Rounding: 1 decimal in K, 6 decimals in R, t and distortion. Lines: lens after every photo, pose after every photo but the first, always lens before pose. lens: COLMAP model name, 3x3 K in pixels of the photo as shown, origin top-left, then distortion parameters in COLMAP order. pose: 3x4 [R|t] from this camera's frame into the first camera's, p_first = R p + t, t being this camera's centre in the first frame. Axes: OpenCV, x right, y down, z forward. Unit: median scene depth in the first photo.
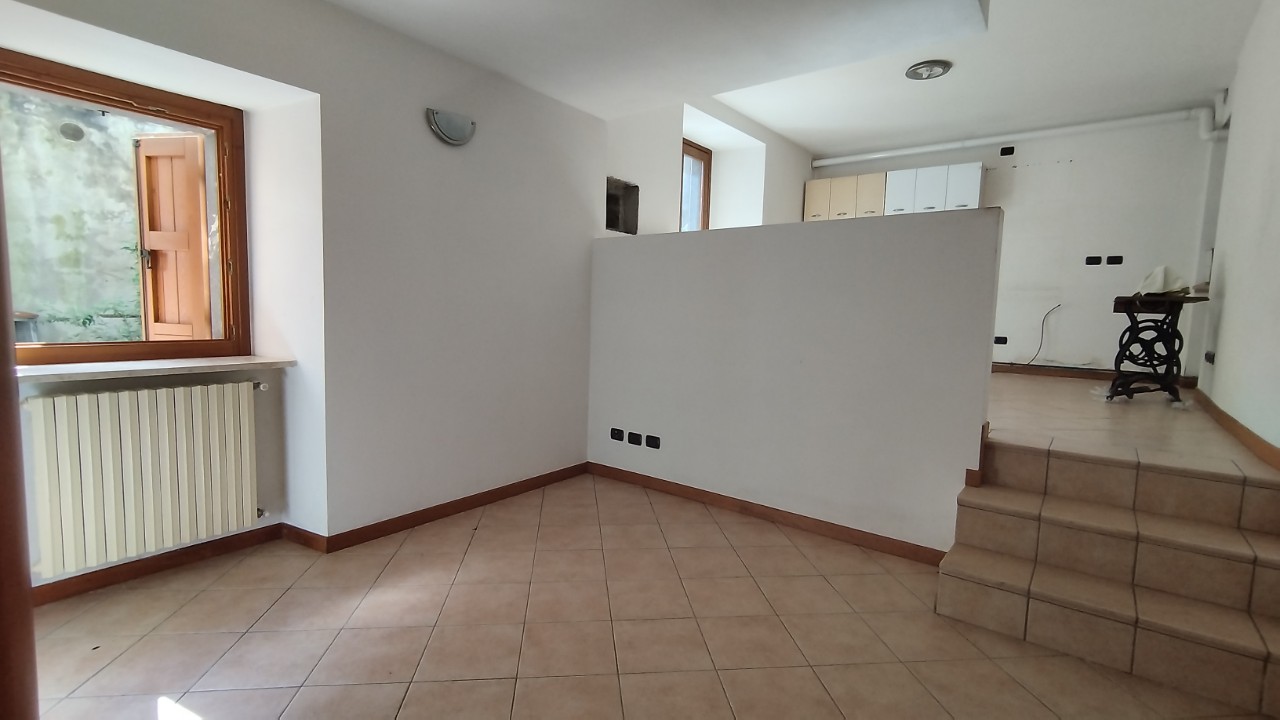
lens RADIAL K [[592.4, 0, 638.4], [0, 592.4, 363.9], [0, 0, 1]] dist [-0.001199, 0.000667]
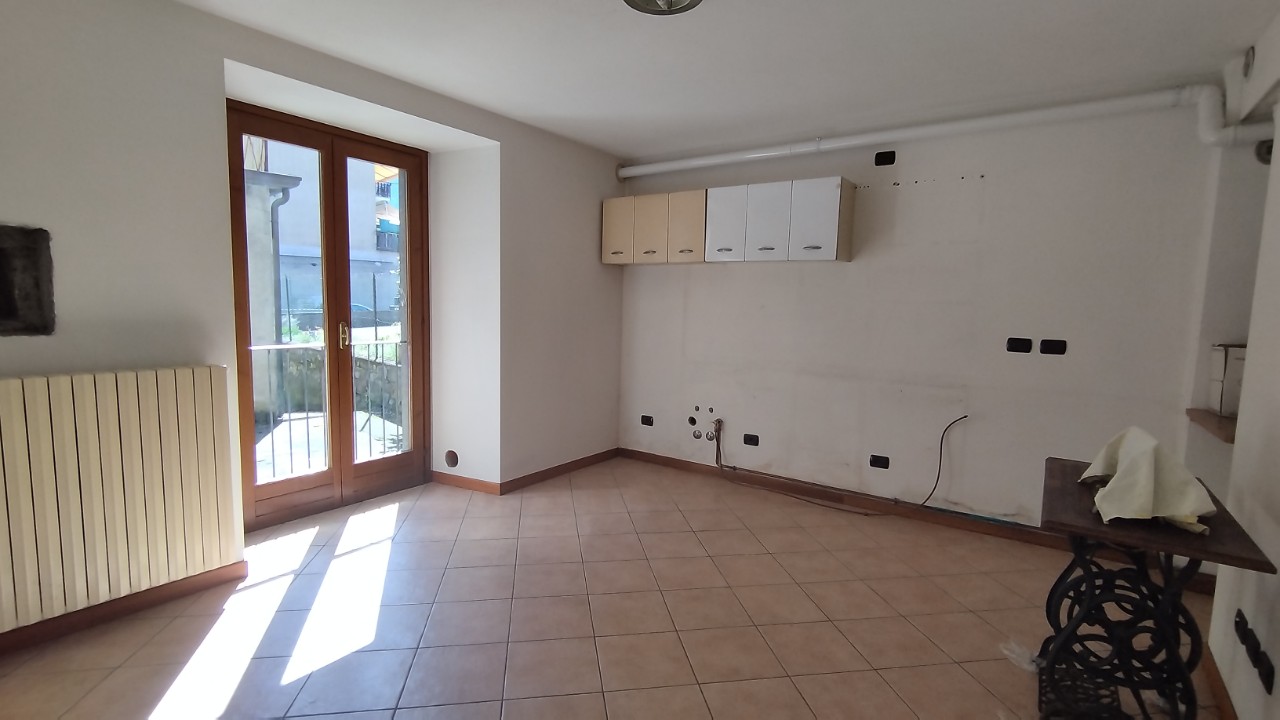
lens RADIAL K [[585.6, 0, 640.0], [0, 585.6, 360.0], [0, 0, 1]] dist [-0.003224, -0.000940]
pose [[0.999017, -0.004549, 0.044099, 0.368087], [0.004506, 0.999989, 0.001085, -0.164143], [-0.044103, -0.000886, 0.999027, 0.437472]]
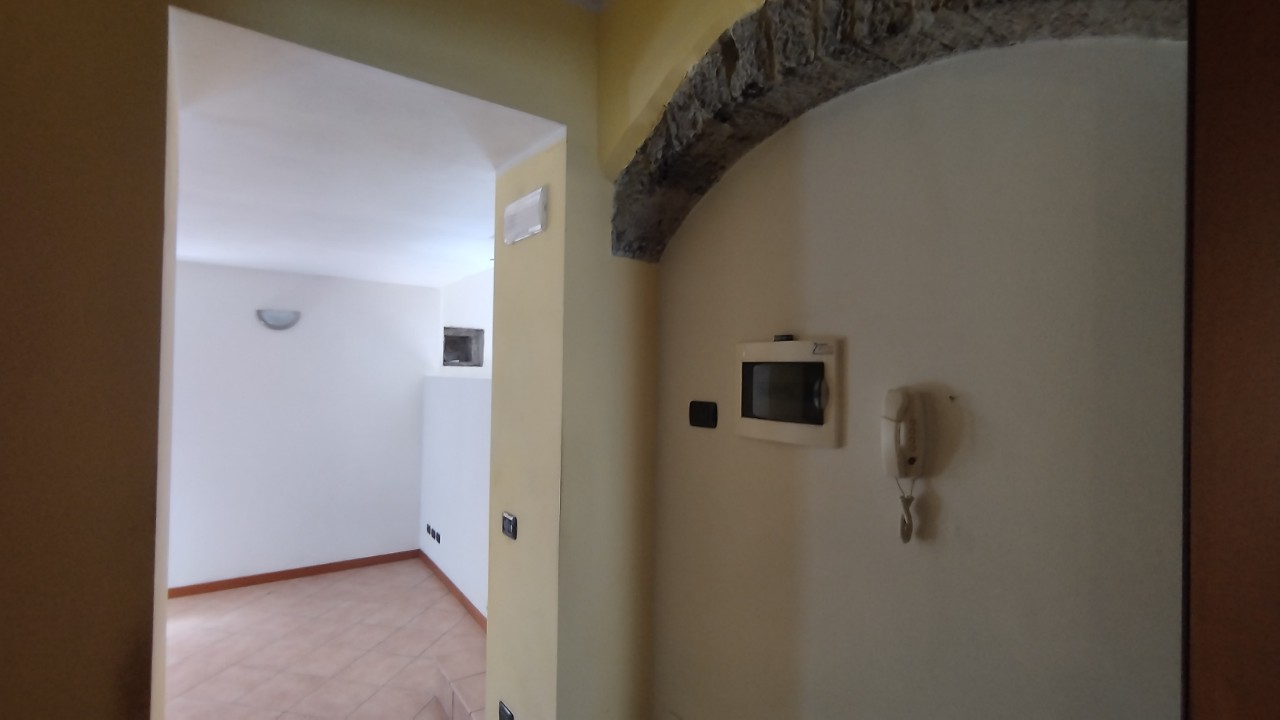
lens RADIAL K [[592.4, 0, 638.4], [0, 592.4, 363.9], [0, 0, 1]] dist [-0.001199, 0.000667]
pose [[0.954368, -0.013503, -0.298327, 0.581966], [-0.020248, 0.993752, -0.109755, -0.076854], [0.297945, 0.110788, 0.948132, -0.086975]]
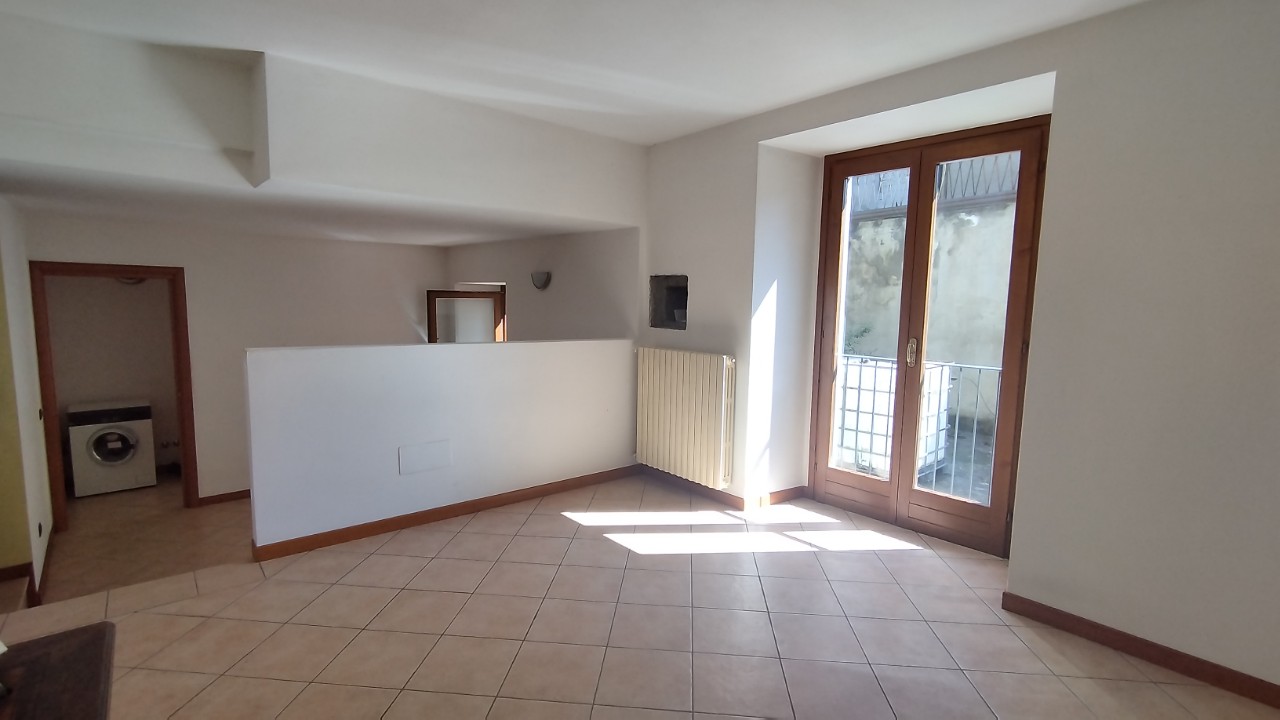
lens RADIAL K [[592.4, 0, 638.4], [0, 592.4, 363.9], [0, 0, 1]] dist [-0.001199, 0.000667]
pose [[-0.210341, 0.078091, -0.974504, 0.748012], [-0.117479, 0.987562, 0.104495, -0.211883], [0.970544, 0.136463, -0.198551, 0.940557]]
